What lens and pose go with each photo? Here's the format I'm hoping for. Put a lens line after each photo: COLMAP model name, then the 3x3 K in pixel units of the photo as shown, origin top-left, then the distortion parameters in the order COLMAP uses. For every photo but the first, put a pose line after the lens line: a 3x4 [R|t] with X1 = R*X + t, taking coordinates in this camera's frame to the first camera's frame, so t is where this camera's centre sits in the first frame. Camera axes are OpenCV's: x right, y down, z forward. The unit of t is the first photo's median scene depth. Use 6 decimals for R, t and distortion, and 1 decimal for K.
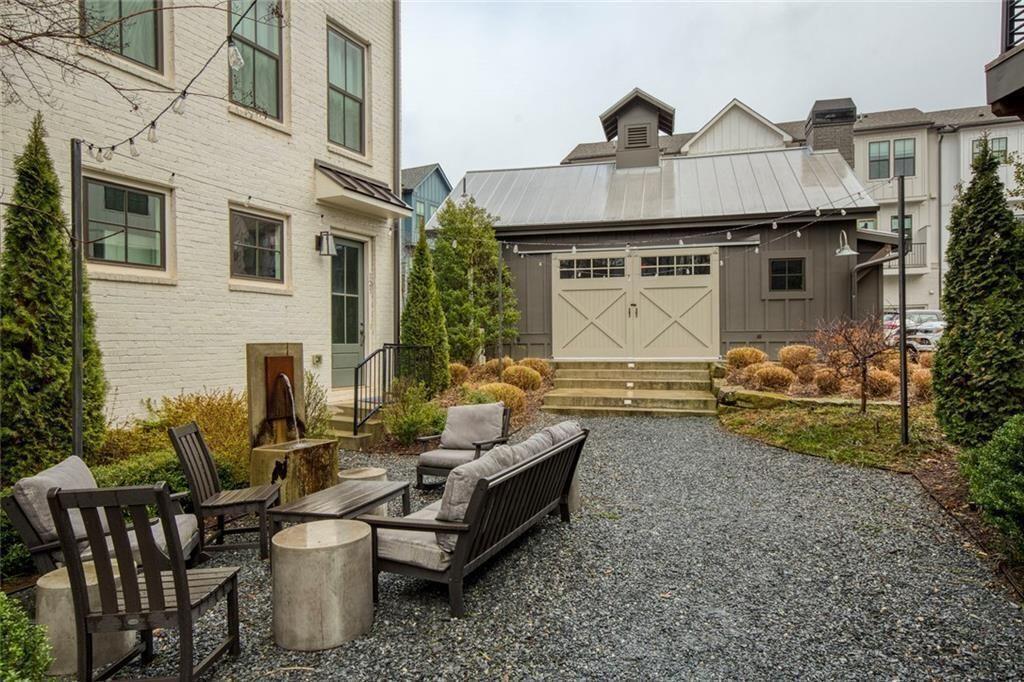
lens RADIAL K [[665.7, 0, 514.1], [0, 665.7, 337.4], [0, 0, 1]] dist [0.027424, -0.001807]
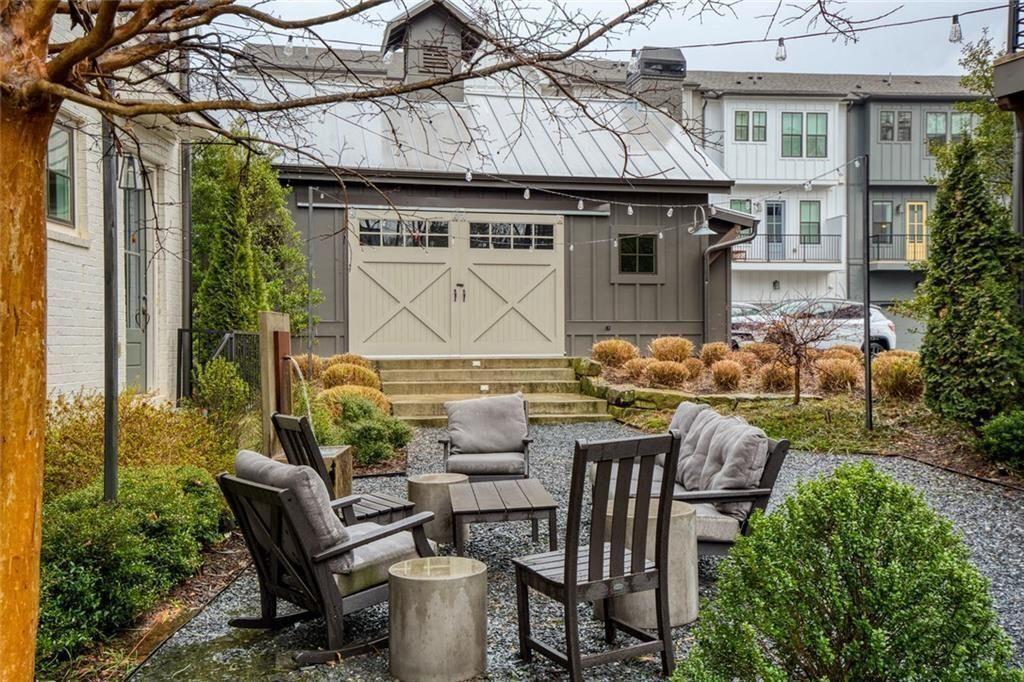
lens RADIAL K [[995.5, 0, 513.7], [0, 995.5, 343.9], [0, 0, 1]] dist [0.092808, 0.000000]
pose [[0.889081, 0.004035, 0.457731, -0.328921], [-0.003691, 0.999992, -0.001645, 0.022596], [-0.457734, -0.000227, 0.889089, -0.038748]]
